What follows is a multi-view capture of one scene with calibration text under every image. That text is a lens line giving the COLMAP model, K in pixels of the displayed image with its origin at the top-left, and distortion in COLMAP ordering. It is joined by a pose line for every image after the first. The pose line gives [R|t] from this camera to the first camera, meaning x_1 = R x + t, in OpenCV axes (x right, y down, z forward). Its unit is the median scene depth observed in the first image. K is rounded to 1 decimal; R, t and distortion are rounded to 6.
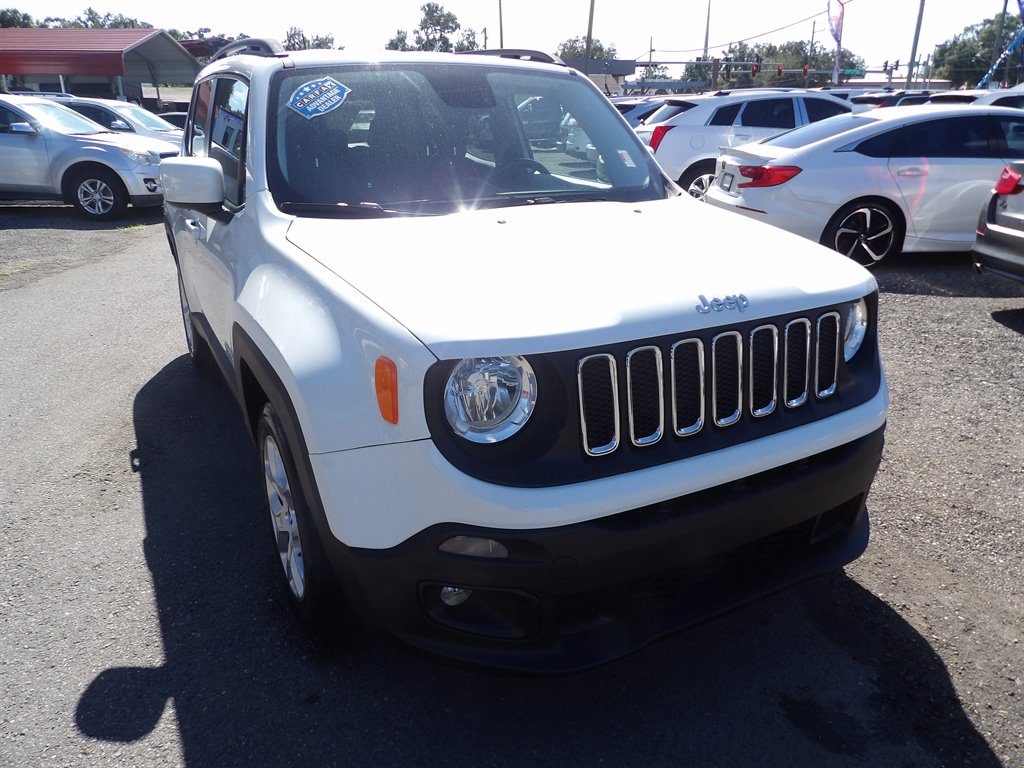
lens RADIAL K [[743.9, 0, 516.1], [0, 743.9, 373.4], [0, 0, 1]] dist [-0.011570, 0.027003]
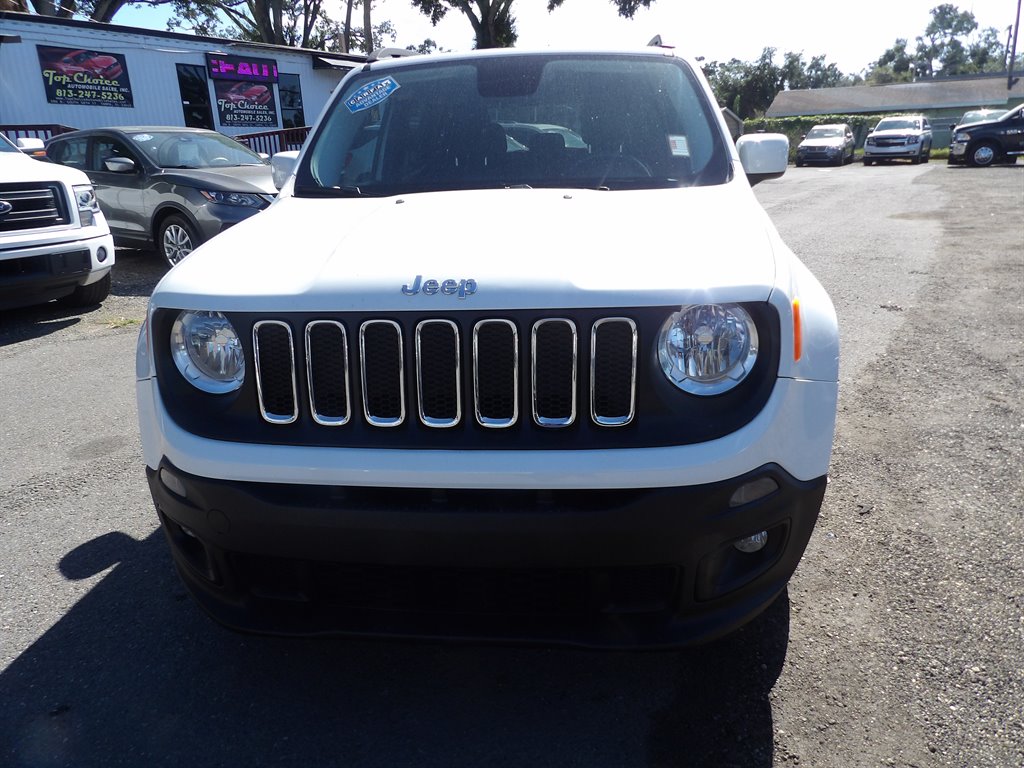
lens RADIAL K [[743.9, 0, 516.1], [0, 743.9, 373.4], [0, 0, 1]] dist [-0.011570, 0.027003]
pose [[0.820634, 0.145539, -0.552610, 0.064588], [-0.160100, 0.986852, 0.022153, -0.002023], [0.548569, 0.070294, 0.833145, 0.024200]]
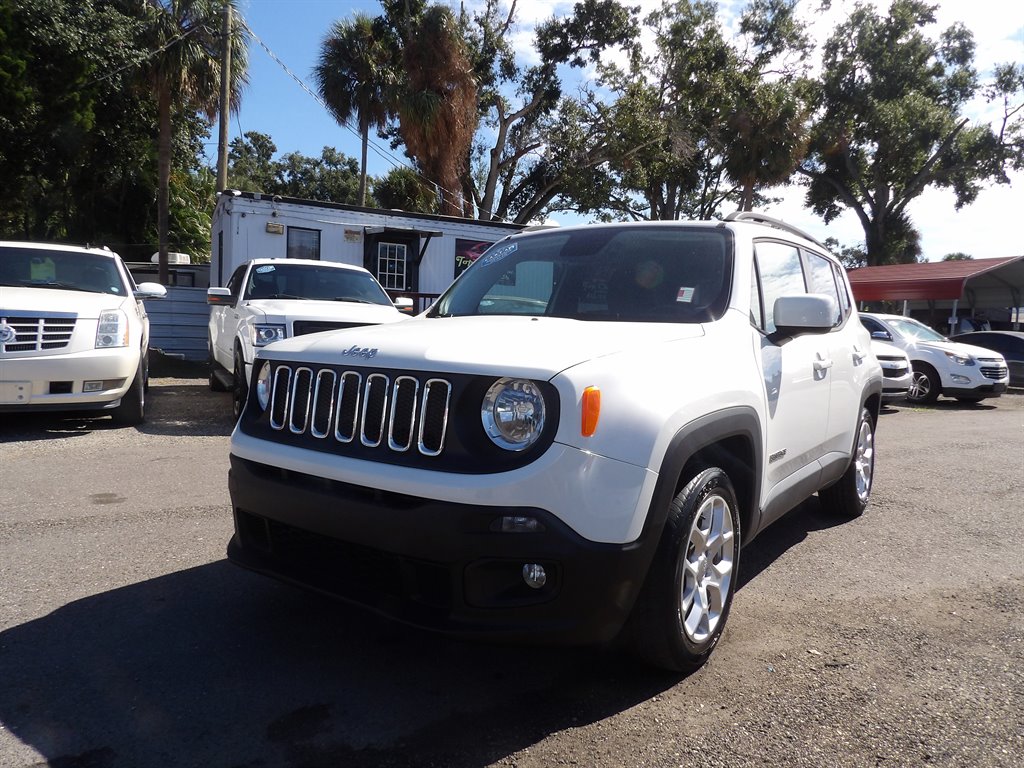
lens RADIAL K [[743.9, 0, 516.1], [0, 743.9, 373.4], [0, 0, 1]] dist [-0.011570, 0.027003]
pose [[0.432104, 0.066605, -0.899361, 0.123245], [-0.329488, 0.939985, -0.088691, -0.002265], [0.839478, 0.334652, 0.428117, 0.050704]]
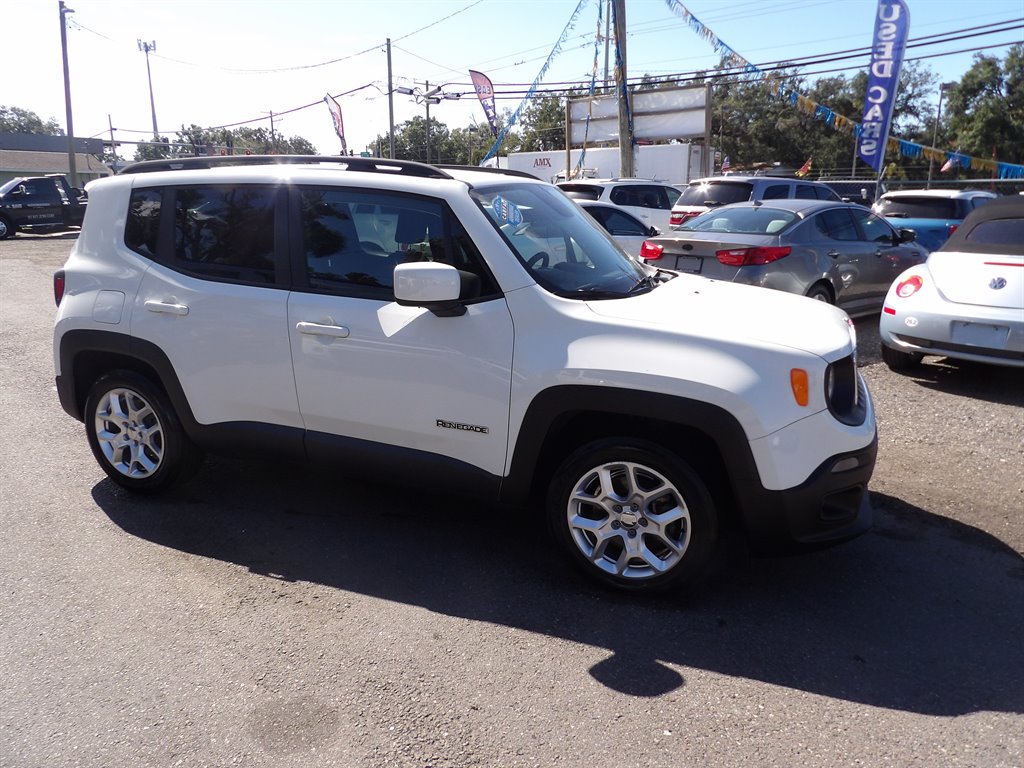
lens RADIAL K [[743.9, 0, 516.1], [0, 743.9, 373.4], [0, 0, 1]] dist [-0.011570, 0.027003]
pose [[0.771284, -0.146955, 0.619294, -0.119197], [0.207099, 0.977978, -0.025856, -0.006810], [-0.601857, 0.148198, 0.784733, 0.003130]]
